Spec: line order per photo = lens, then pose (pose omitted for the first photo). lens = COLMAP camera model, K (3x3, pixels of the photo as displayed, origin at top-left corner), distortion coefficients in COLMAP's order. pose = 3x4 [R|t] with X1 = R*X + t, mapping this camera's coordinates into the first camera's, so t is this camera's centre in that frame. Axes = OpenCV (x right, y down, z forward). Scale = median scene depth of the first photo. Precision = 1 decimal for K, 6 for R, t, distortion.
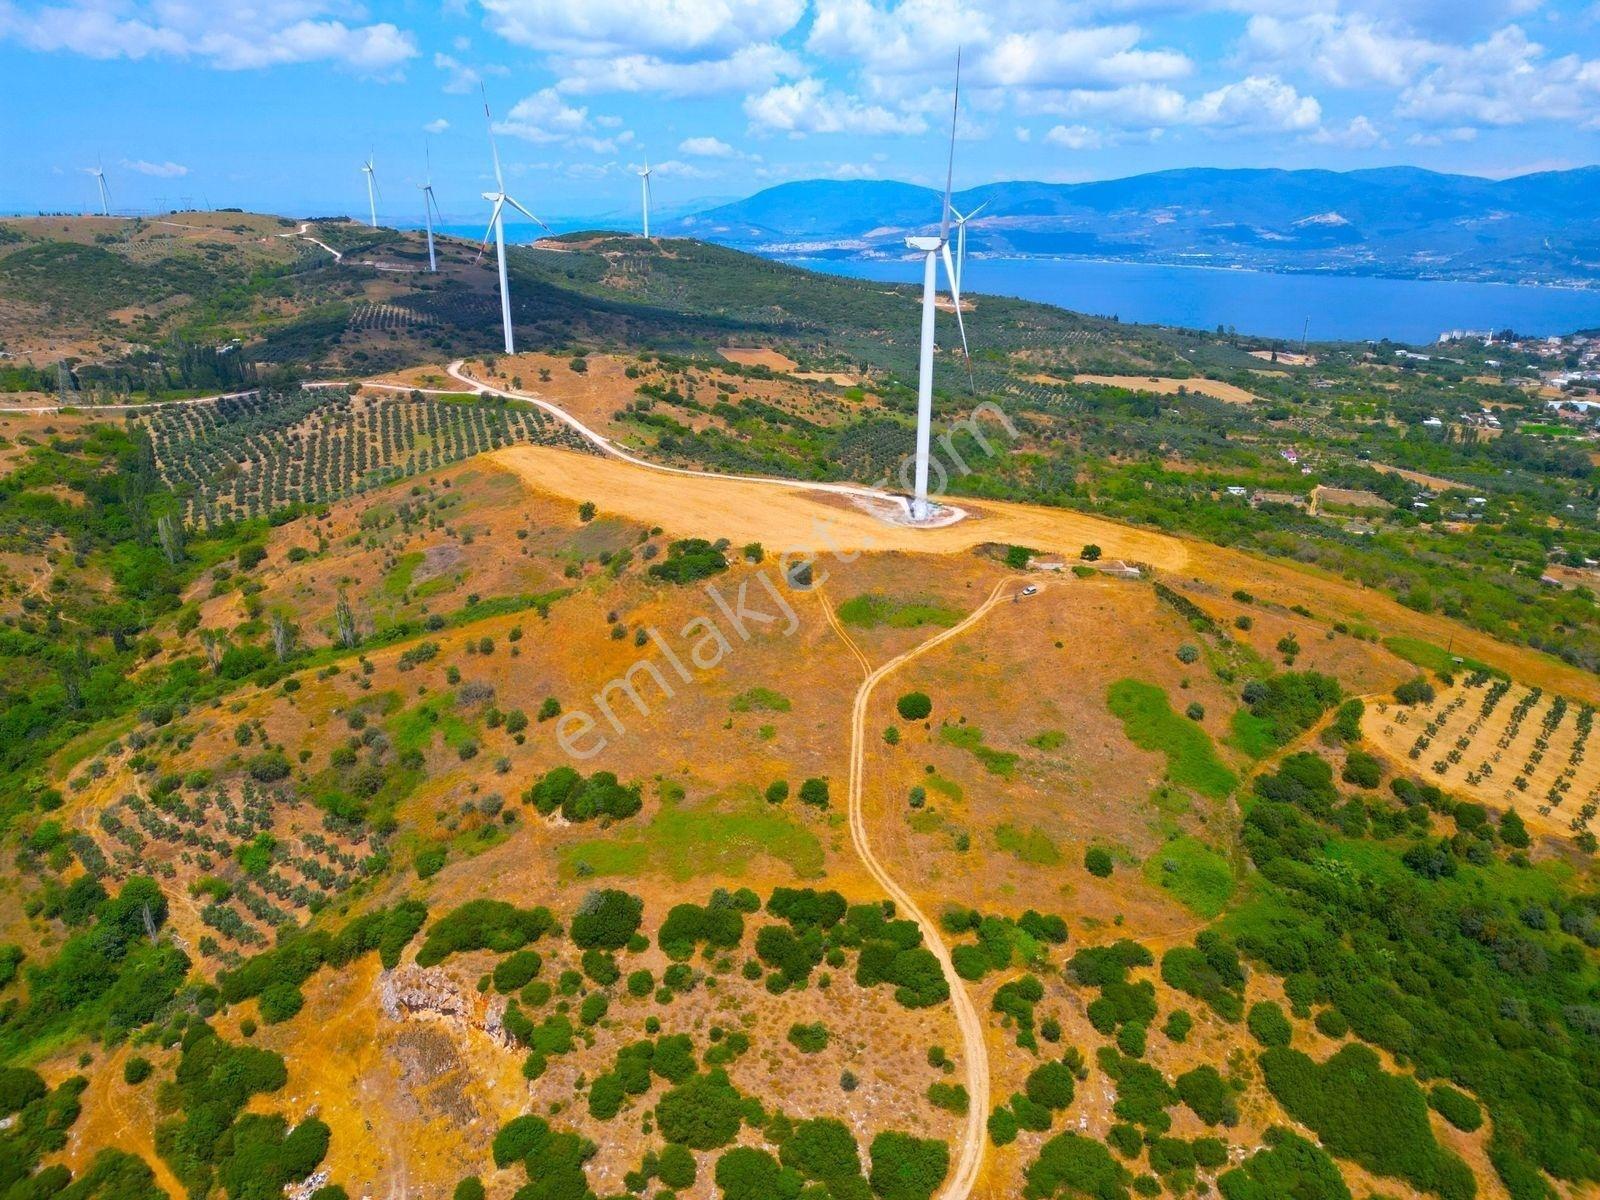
lens RADIAL K [[1117.7, 0, 800.0], [0, 1117.7, 600.0], [0, 0, 1]] dist [0.065196, -0.062644]
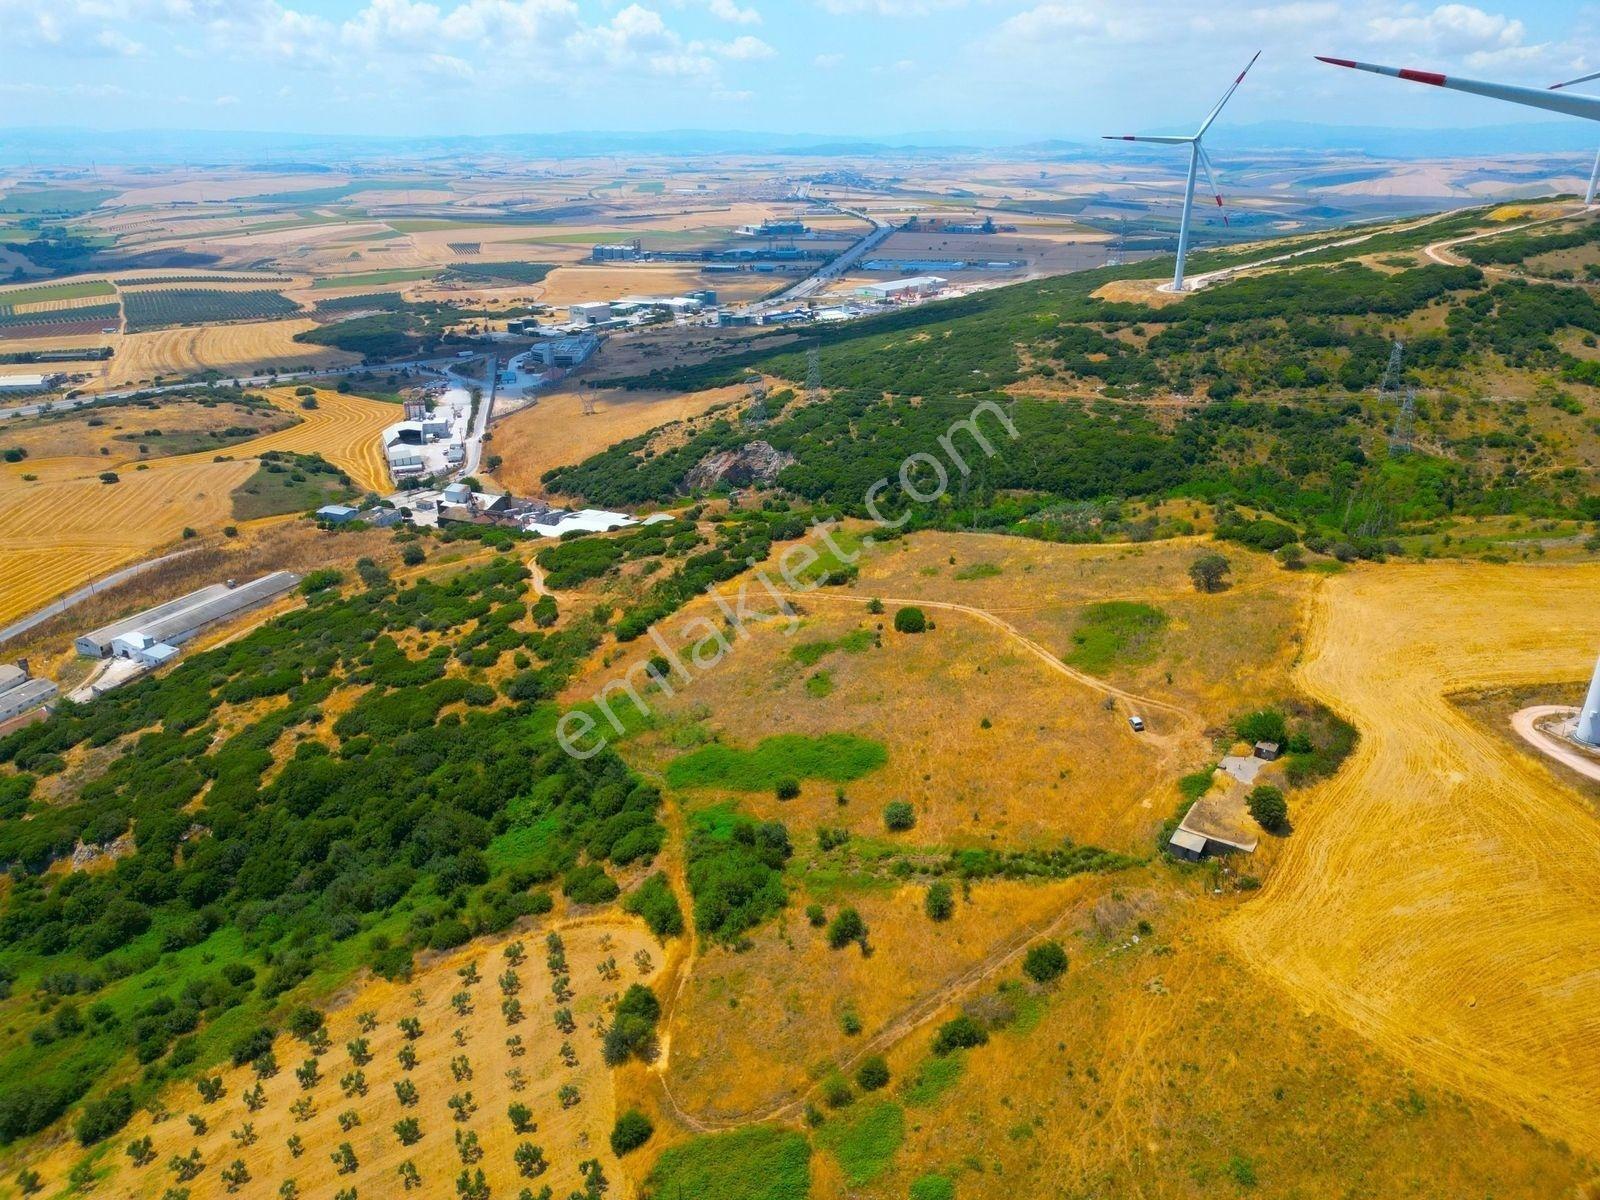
lens RADIAL K [[1117.7, 0, 800.0], [0, 1117.7, 600.0], [0, 0, 1]] dist [0.065196, -0.062644]
pose [[-0.509459, 0.321200, -0.798299, 0.840810], [-0.288196, 0.810452, 0.510010, -0.352610], [0.810799, 0.489896, -0.320324, 1.120871]]
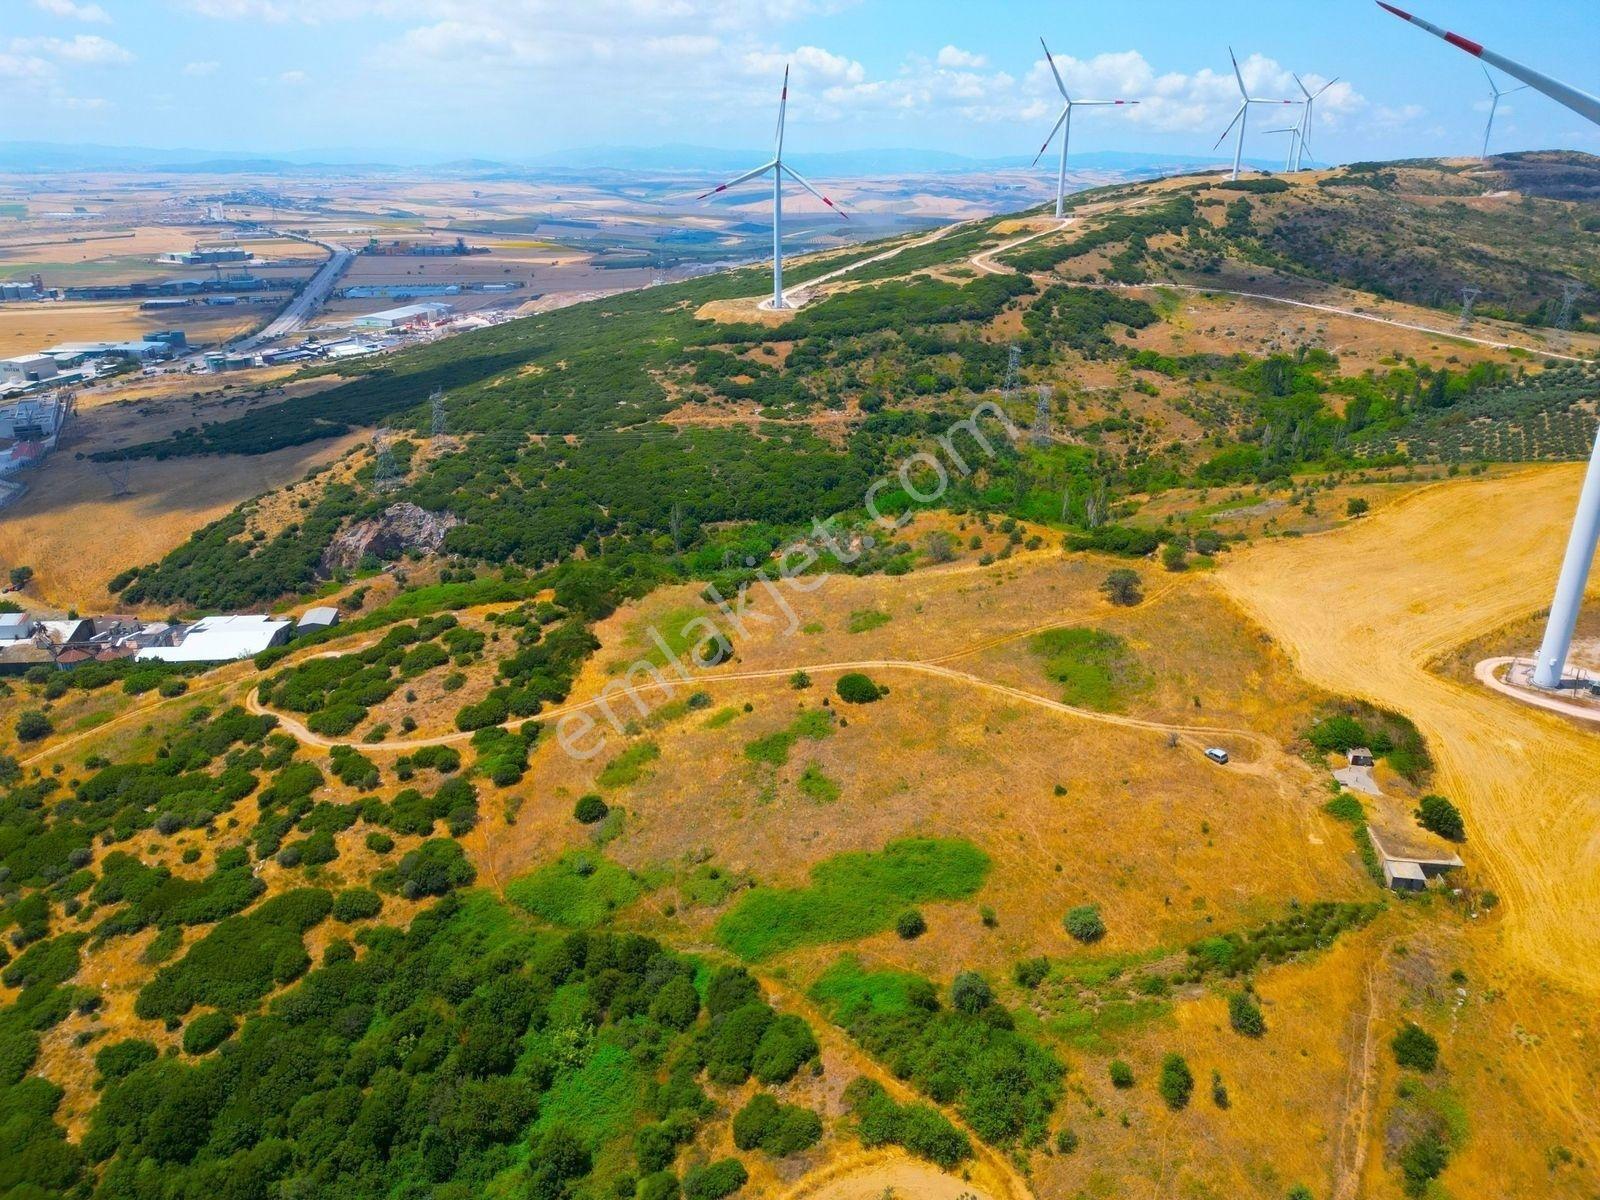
lens RADIAL K [[1117.7, 0, 800.0], [0, 1117.7, 600.0], [0, 0, 1]] dist [0.065196, -0.062644]
pose [[-0.062040, 0.358822, -0.931342, 0.819617], [-0.333684, 0.871987, 0.358182, -0.241615], [0.940641, 0.332995, 0.065635, 0.803467]]
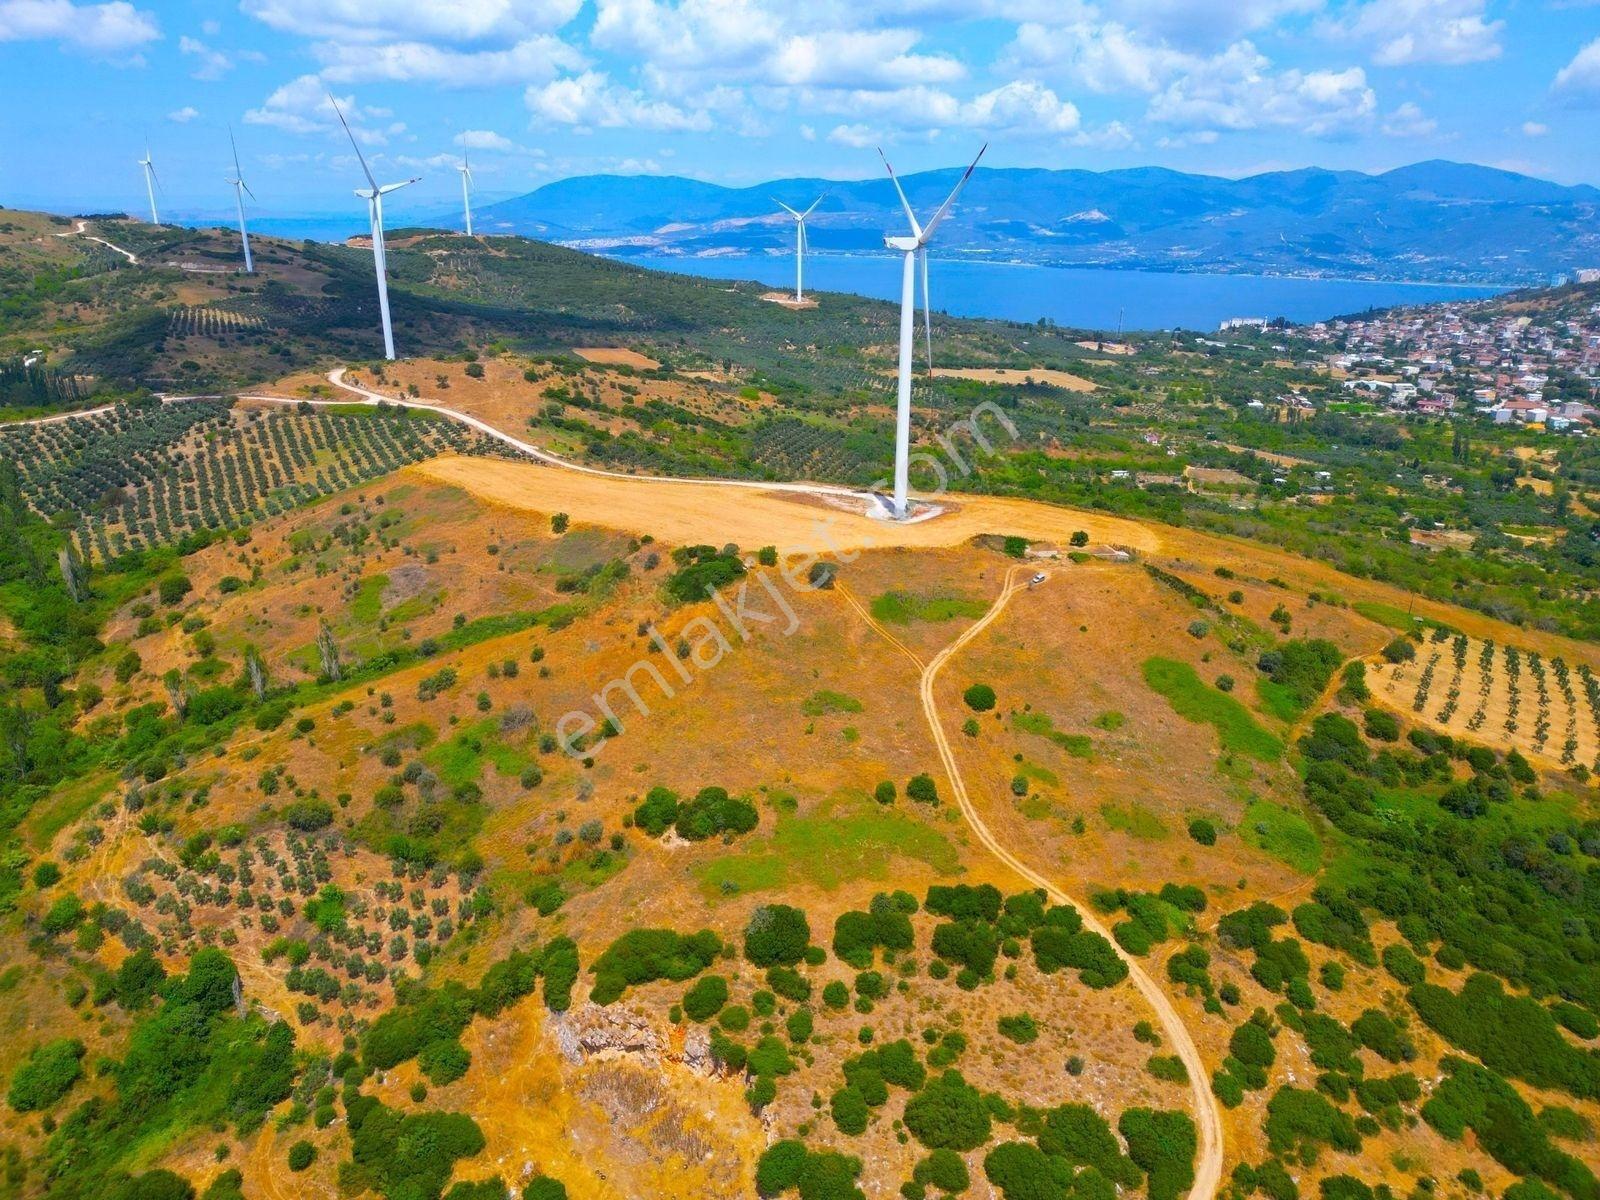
lens RADIAL K [[1117.7, 0, 800.0], [0, 1117.7, 600.0], [0, 0, 1]] dist [0.065196, -0.062644]
pose [[0.983708, -0.059789, 0.169539, -0.208453], [0.059277, 0.998209, 0.008083, -0.010995], [-0.169719, 0.002099, 0.985490, 0.018191]]
